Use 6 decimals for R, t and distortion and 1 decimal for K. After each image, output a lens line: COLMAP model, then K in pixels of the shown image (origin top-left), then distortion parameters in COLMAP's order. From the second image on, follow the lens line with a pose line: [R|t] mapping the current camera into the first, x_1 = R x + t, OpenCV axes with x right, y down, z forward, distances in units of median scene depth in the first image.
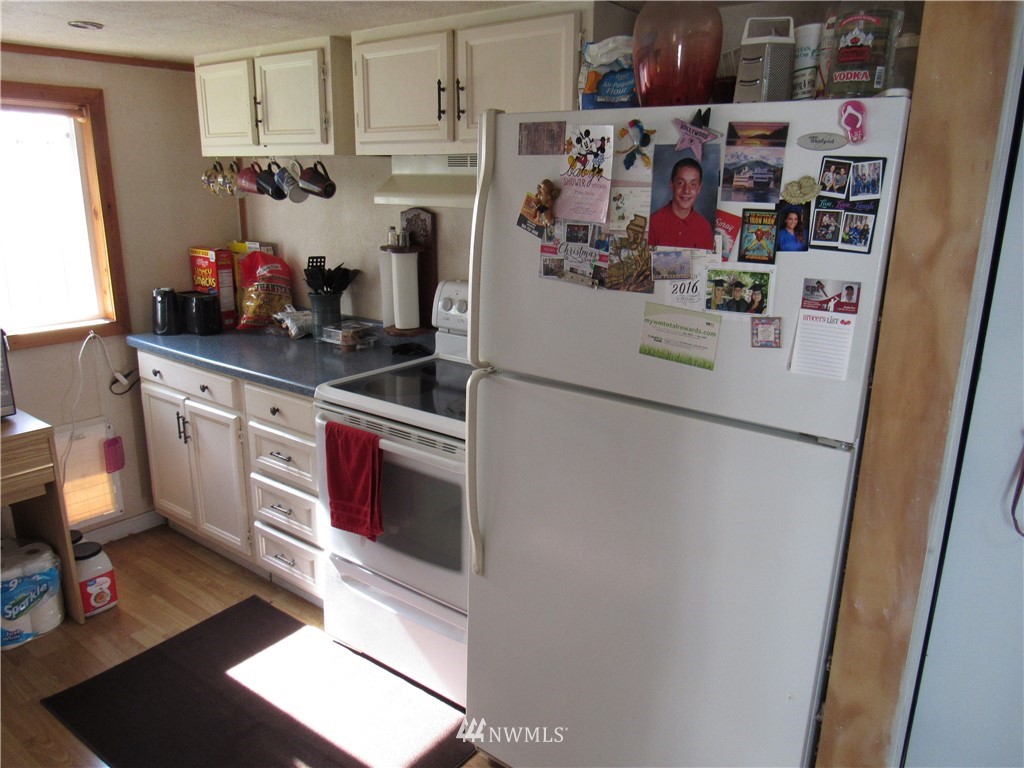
lens RADIAL K [[739.5, 0, 512.0], [0, 739.5, 384.0], [0, 0, 1]] dist [-0.007336, 0.000498]
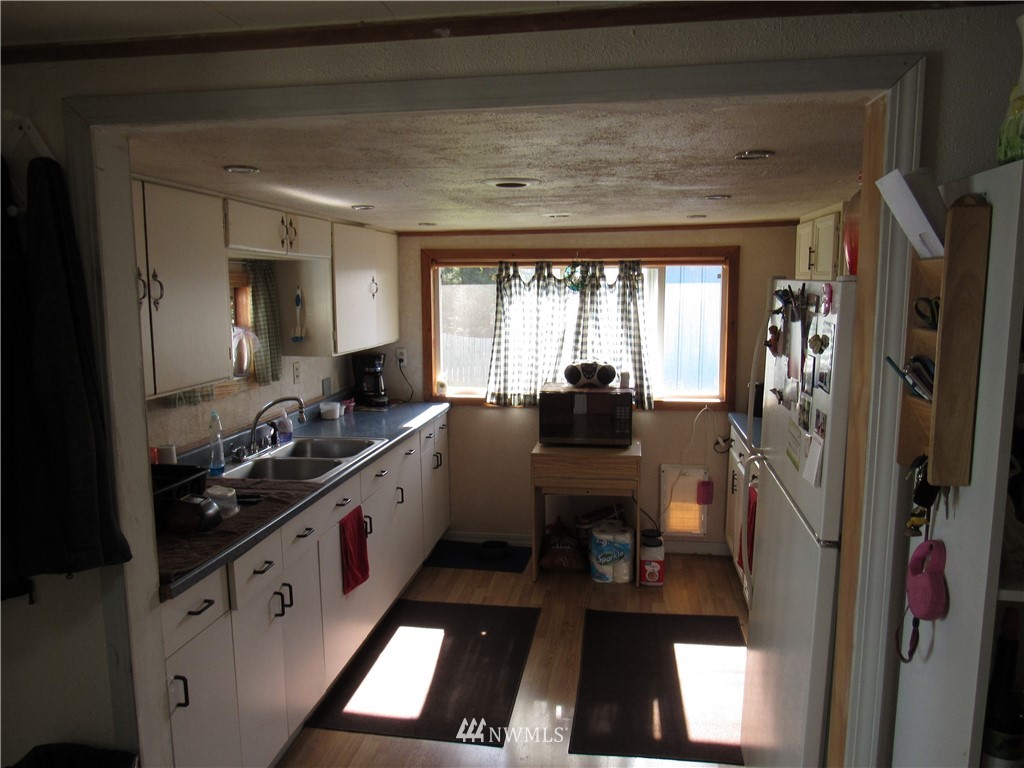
lens RADIAL K [[739.5, 0, 512.0], [0, 739.5, 384.0], [0, 0, 1]] dist [-0.007336, 0.000498]
pose [[0.475036, 0.098931, -0.874387, 0.585071], [-0.214350, 0.976739, -0.005941, -0.024562], [0.853460, 0.190247, 0.485192, -0.059107]]
